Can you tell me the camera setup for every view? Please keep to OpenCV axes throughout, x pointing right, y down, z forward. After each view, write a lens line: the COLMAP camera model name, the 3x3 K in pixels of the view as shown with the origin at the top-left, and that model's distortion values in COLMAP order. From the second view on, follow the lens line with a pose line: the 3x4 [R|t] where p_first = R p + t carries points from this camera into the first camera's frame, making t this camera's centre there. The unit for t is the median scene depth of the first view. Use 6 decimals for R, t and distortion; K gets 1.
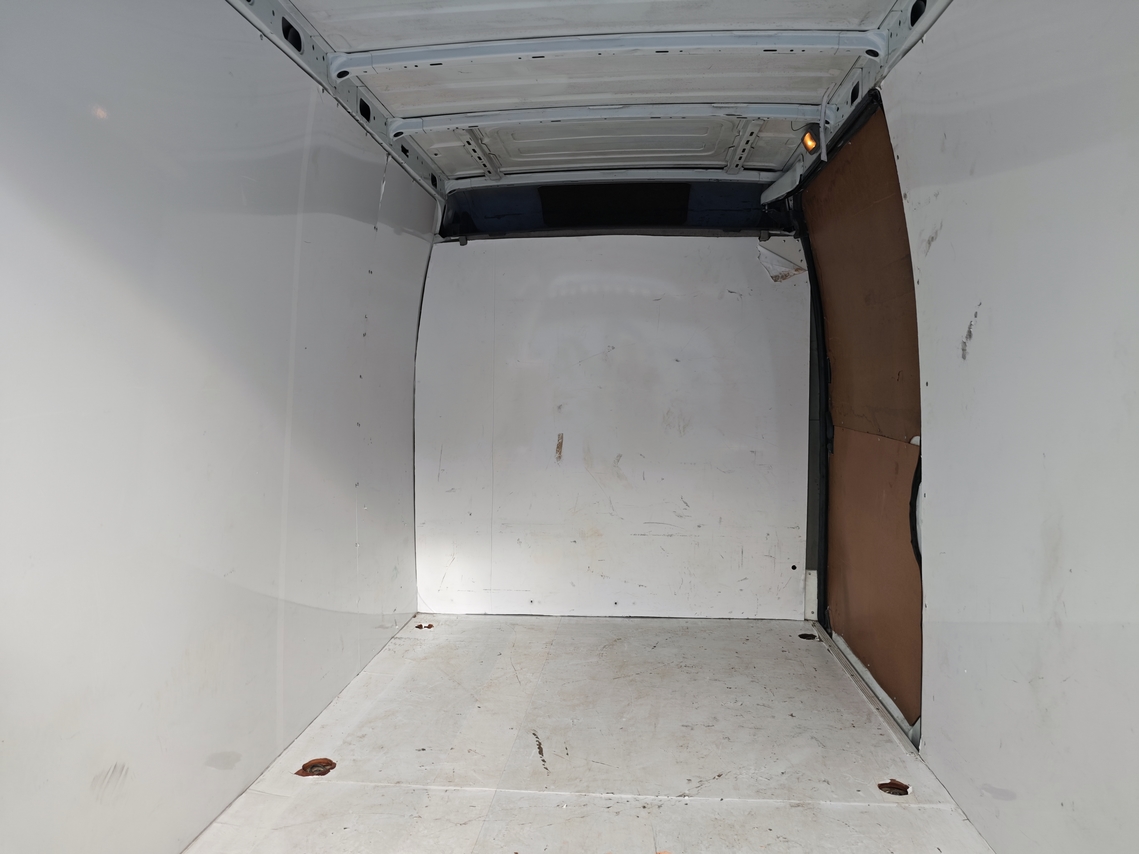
lens RADIAL K [[769.0, 0, 570.8], [0, 769.0, 424.4], [0, 0, 1]] dist [-0.010503, 0.006132]
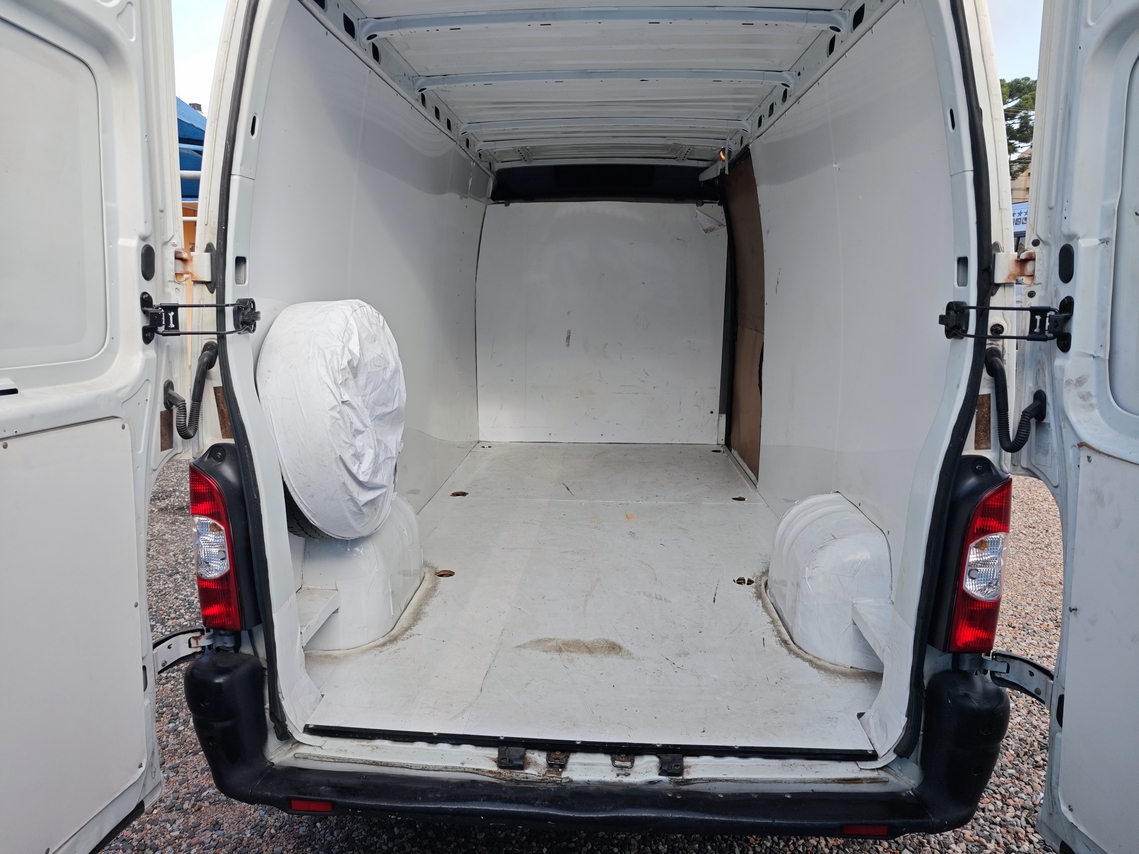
lens RADIAL K [[769.0, 0, 540.4], [0, 769.0, 444.3], [0, 0, 1]] dist [-0.010503, 0.006132]
pose [[0.999995, 0.002390, -0.001893, -0.071923], [-0.002065, 0.987750, 0.156029, -0.001488], [0.002242, -0.156025, 0.987751, -0.636513]]
